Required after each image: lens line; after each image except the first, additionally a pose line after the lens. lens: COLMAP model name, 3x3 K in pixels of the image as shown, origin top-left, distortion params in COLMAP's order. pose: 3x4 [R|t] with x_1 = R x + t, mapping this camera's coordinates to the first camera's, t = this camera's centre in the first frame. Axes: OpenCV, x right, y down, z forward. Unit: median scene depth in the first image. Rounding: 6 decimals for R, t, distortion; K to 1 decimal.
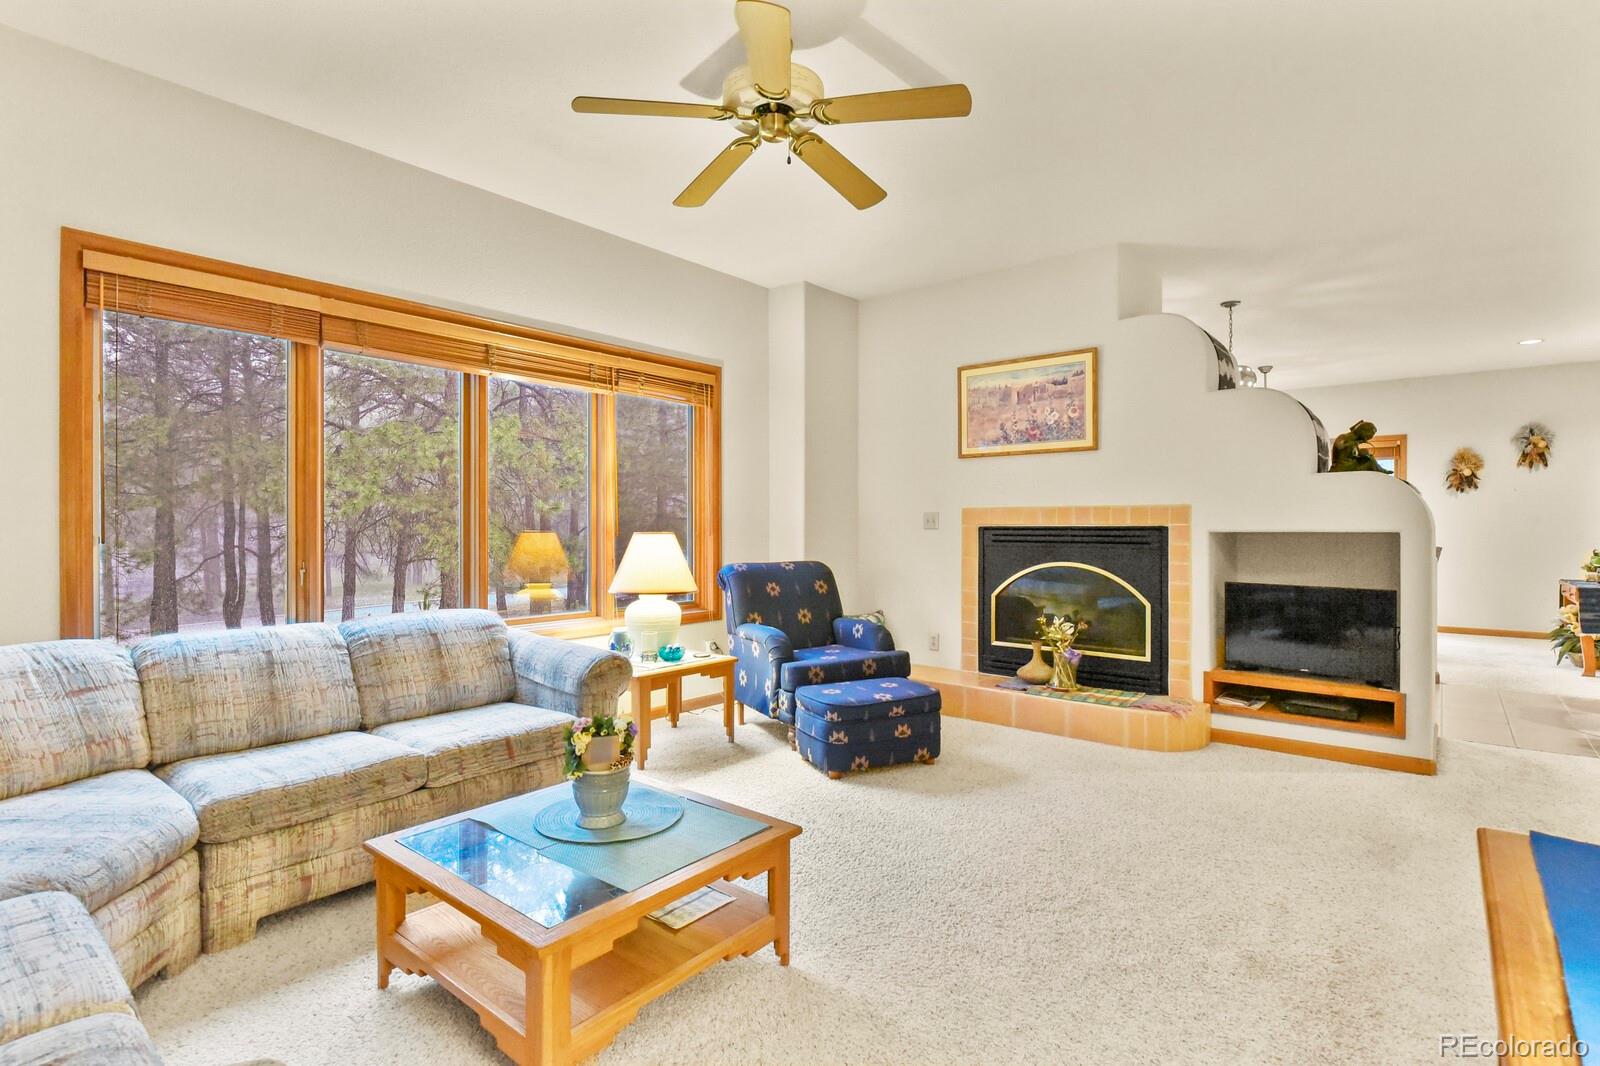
lens RADIAL K [[782.2, 0, 811.6], [0, 782.2, 525.7], [0, 0, 1]] dist [-0.001100, -0.006621]
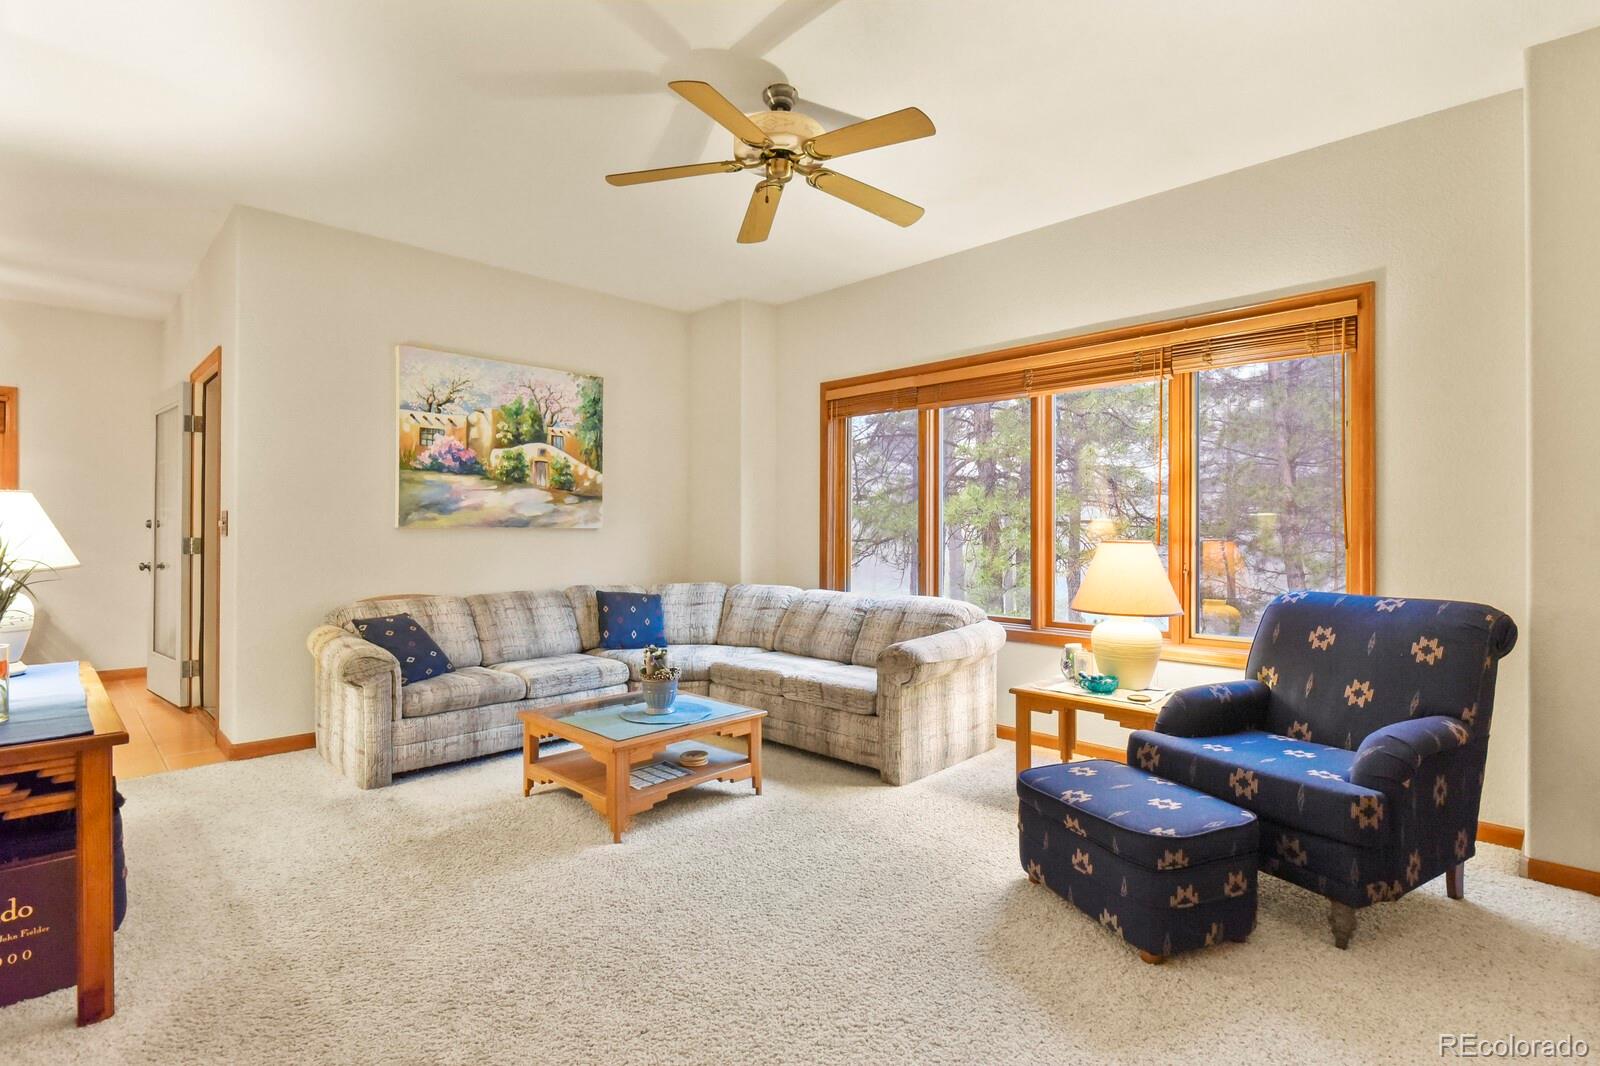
lens RADIAL K [[782.2, 0, 813.2], [0, 782.2, 531.6], [0, 0, 1]] dist [-0.001100, -0.006621]
pose [[-0.093874, 0.001296, -0.995583, 0.803730], [-0.002713, 0.999995, 0.001558, -0.002648], [0.995580, 0.002847, -0.093870, 0.892704]]
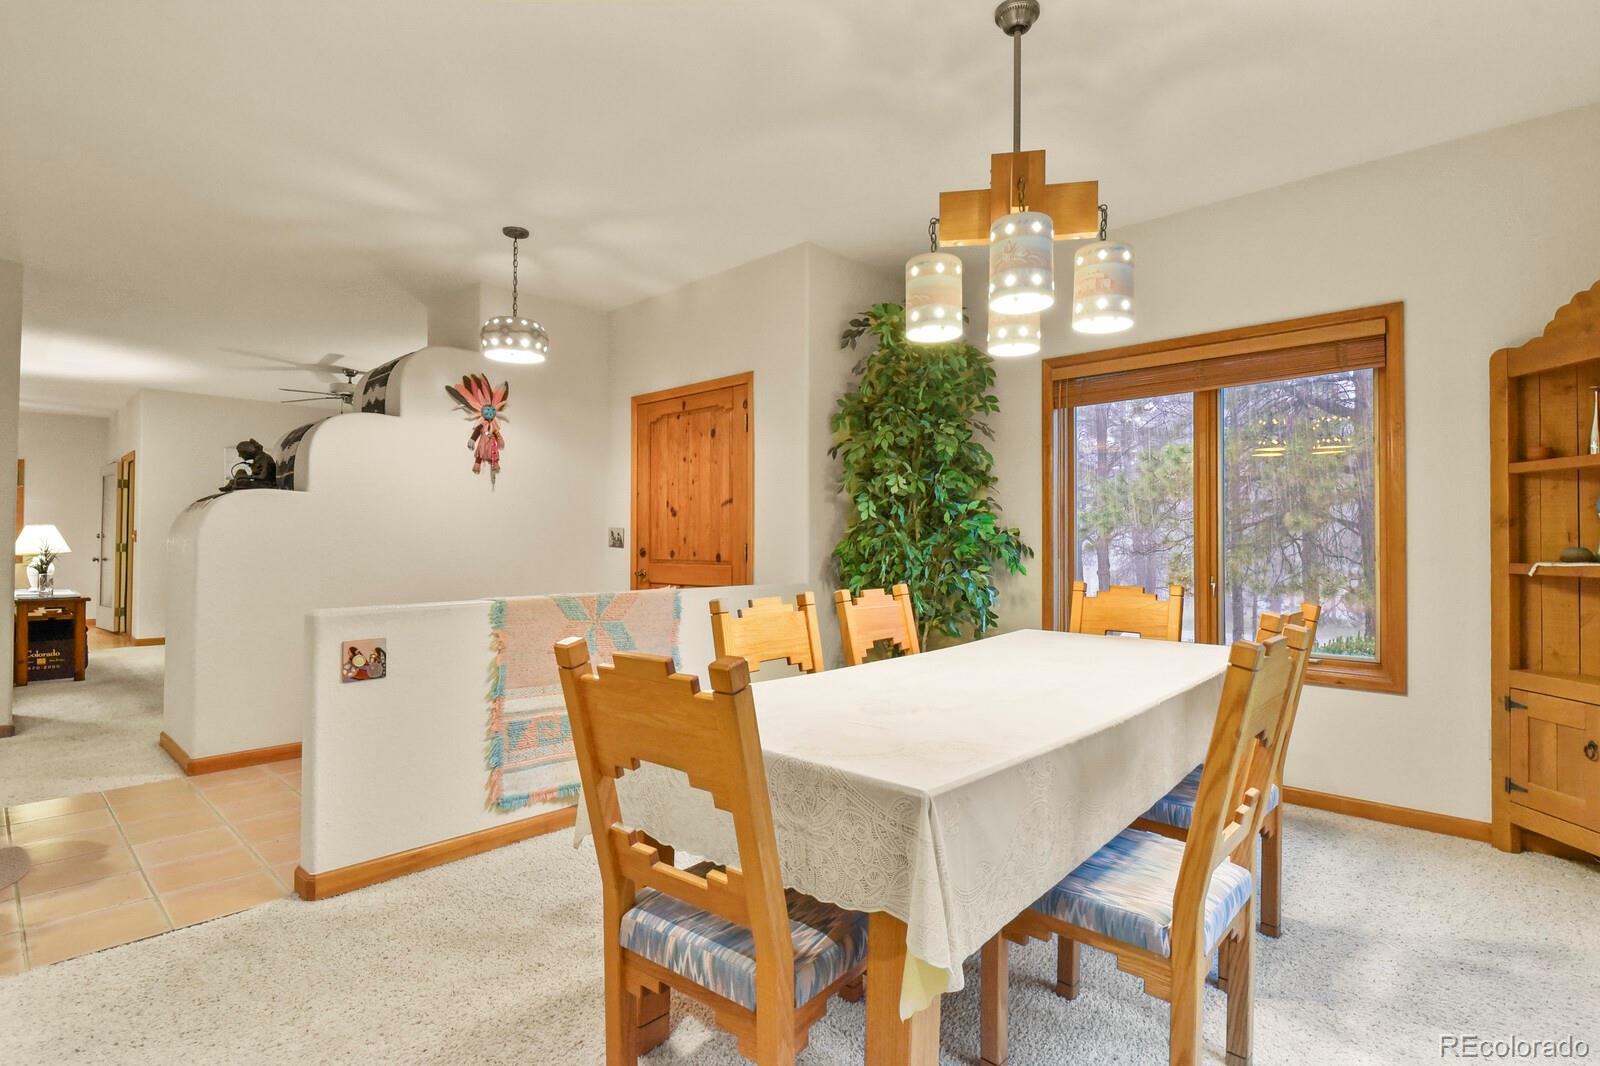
lens RADIAL K [[782.2, 0, 800.8], [0, 782.2, 535.1], [0, 0, 1]] dist [-0.001100, -0.006621]
pose [[-0.066801, -0.007234, -0.997740, 1.741259], [-0.008619, 0.999941, -0.006673, -0.014060], [0.997729, 0.008154, -0.066859, 1.863076]]
